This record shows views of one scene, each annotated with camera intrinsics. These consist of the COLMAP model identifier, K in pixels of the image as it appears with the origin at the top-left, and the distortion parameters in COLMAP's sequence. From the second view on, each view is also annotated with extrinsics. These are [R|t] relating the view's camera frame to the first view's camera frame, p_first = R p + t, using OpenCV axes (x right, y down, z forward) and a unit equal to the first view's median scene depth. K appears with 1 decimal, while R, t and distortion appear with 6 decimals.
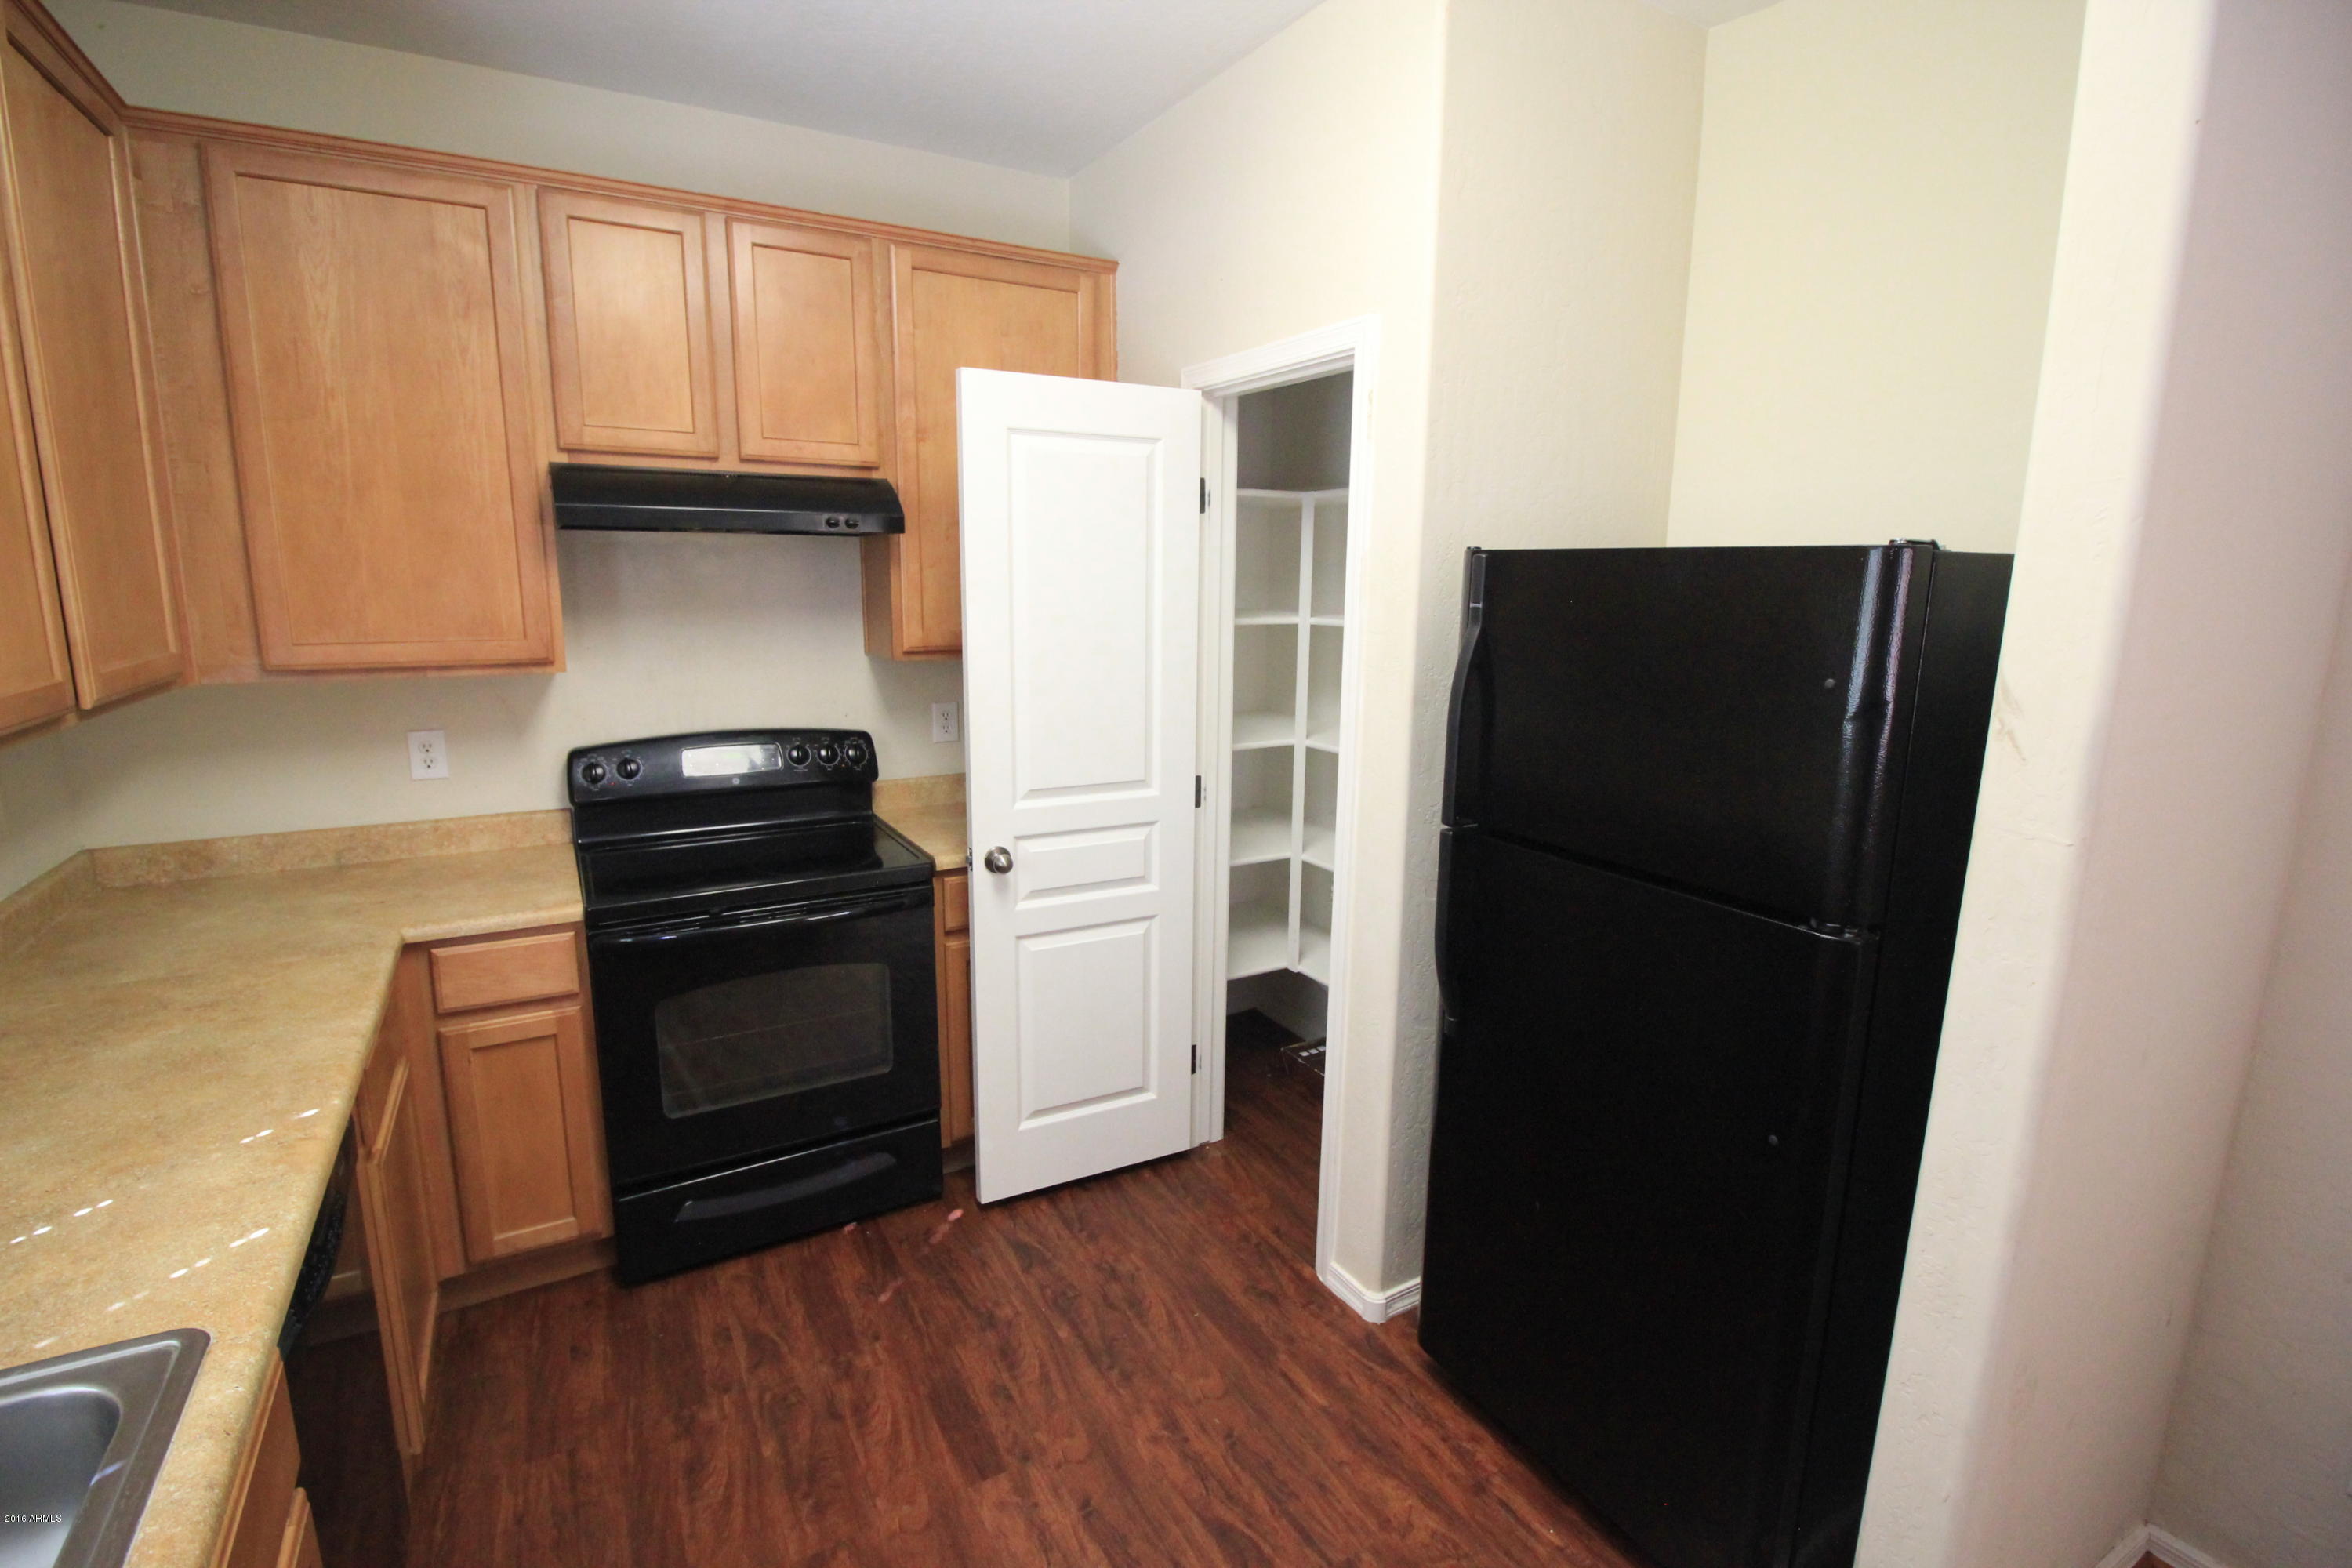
lens RADIAL K [[1095.7, 0, 1180.3], [0, 1095.7, 773.7], [0, 0, 1]] dist [0.001790, -0.014379]
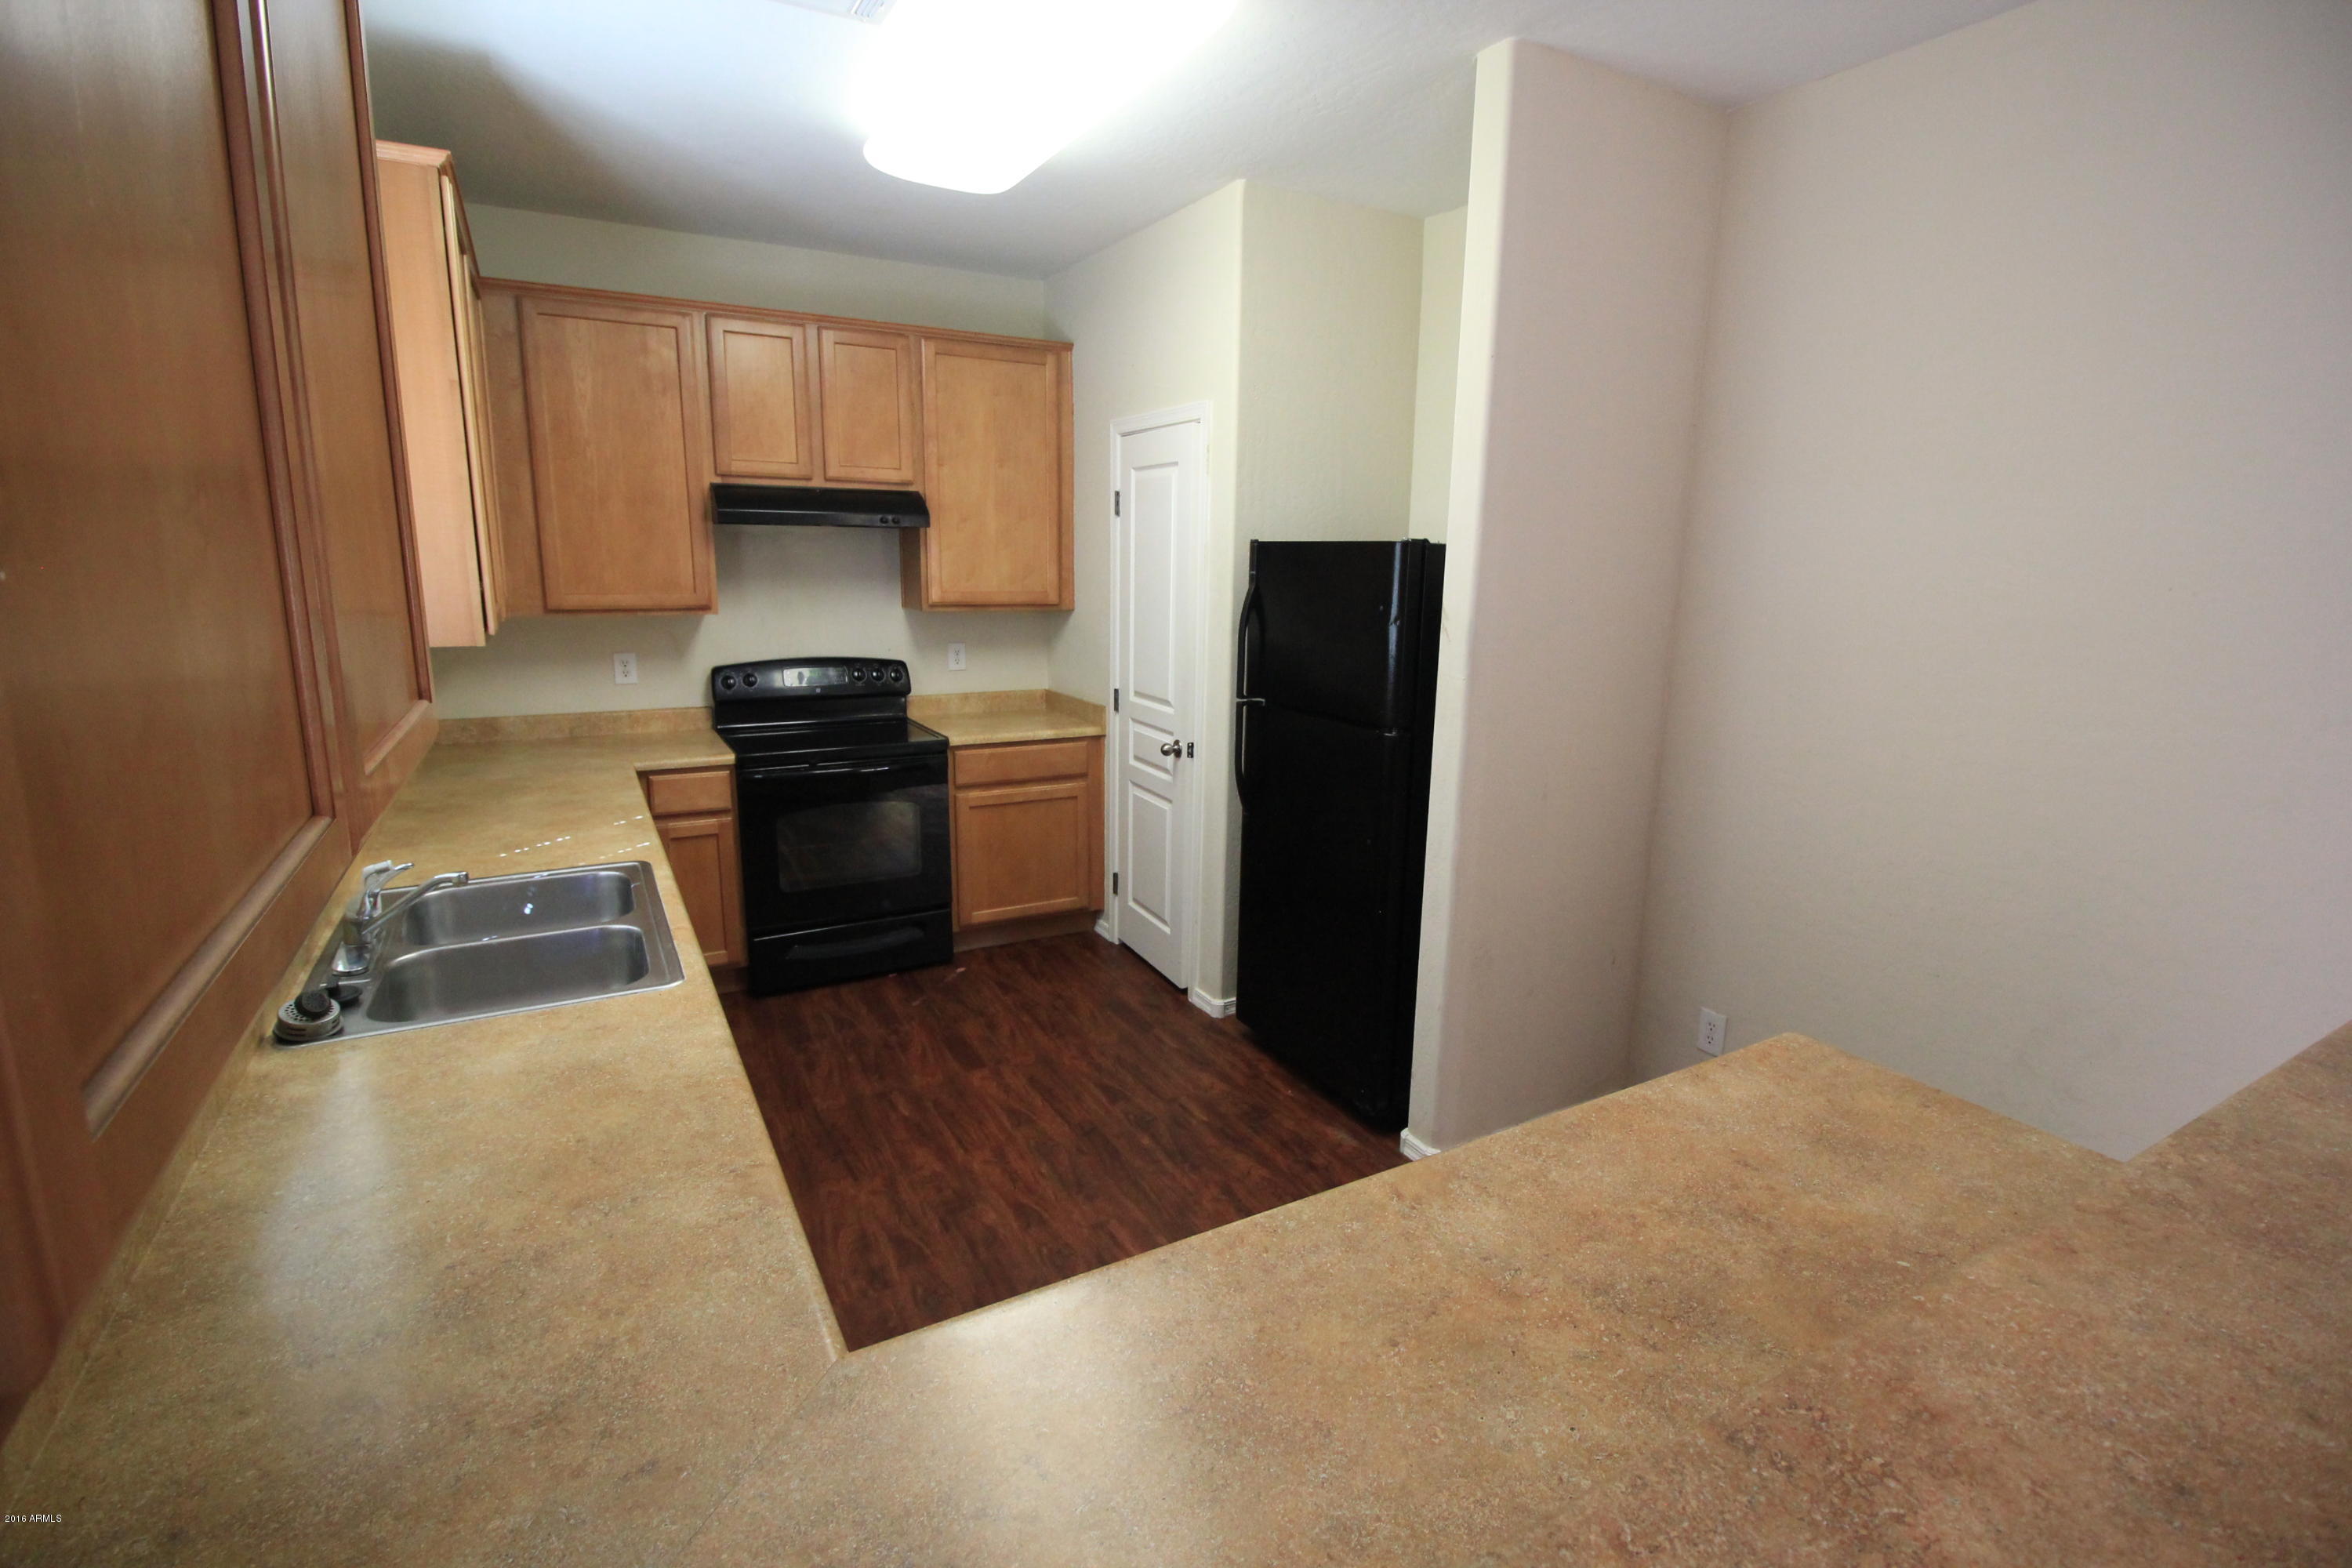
lens RADIAL K [[1095.7, 0, 1180.3], [0, 1095.7, 773.7], [0, 0, 1]] dist [0.001790, -0.014379]
pose [[0.999865, 0.007425, -0.014669, 0.140217], [-0.007192, 0.999849, 0.015823, 0.112175], [0.014784, -0.015715, 0.999767, -0.604172]]
